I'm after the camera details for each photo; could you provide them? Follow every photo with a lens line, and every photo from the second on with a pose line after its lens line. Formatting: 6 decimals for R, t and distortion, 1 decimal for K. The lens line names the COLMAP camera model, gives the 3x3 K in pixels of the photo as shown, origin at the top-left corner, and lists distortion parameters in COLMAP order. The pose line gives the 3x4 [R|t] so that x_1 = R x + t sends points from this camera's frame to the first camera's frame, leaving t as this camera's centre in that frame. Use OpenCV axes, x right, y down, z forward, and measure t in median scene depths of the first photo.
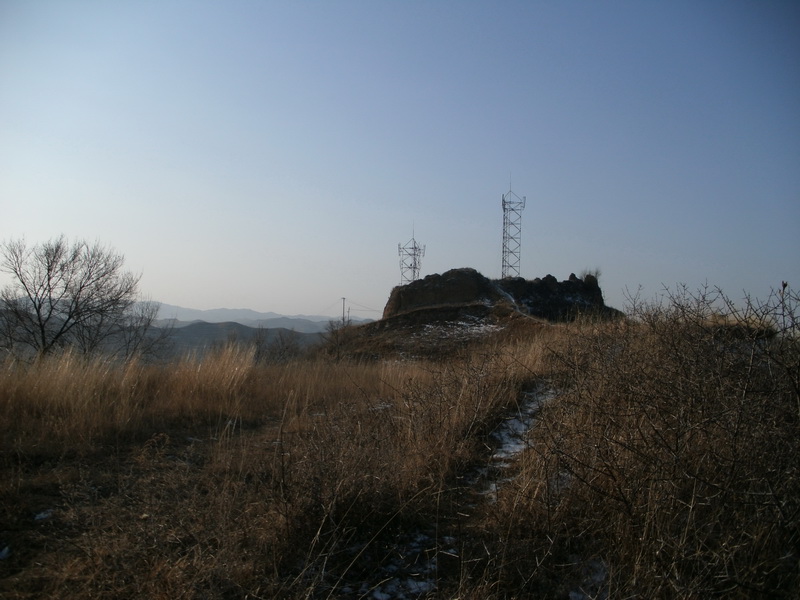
lens RADIAL K [[800.2, 0, 401.3], [0, 800.2, 300.4], [0, 0, 1]] dist [-0.156381, 0.000000]
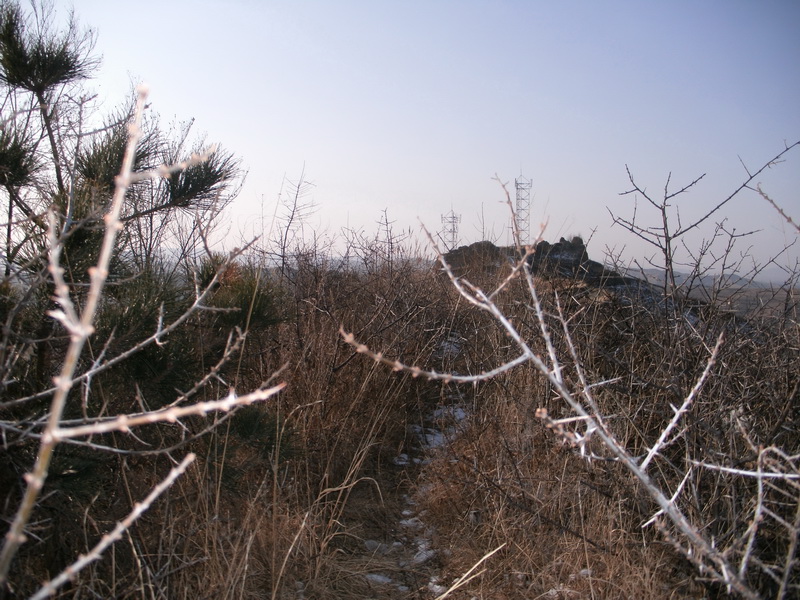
lens RADIAL K [[800.2, 0, 398.1], [0, 800.2, 298.0], [0, 0, 1]] dist [-0.156381, 0.000000]
pose [[0.997301, -0.036399, -0.063764, 0.006770], [0.040865, 0.996696, 0.070187, -0.038011], [0.060998, -0.072604, 0.995494, -0.466217]]
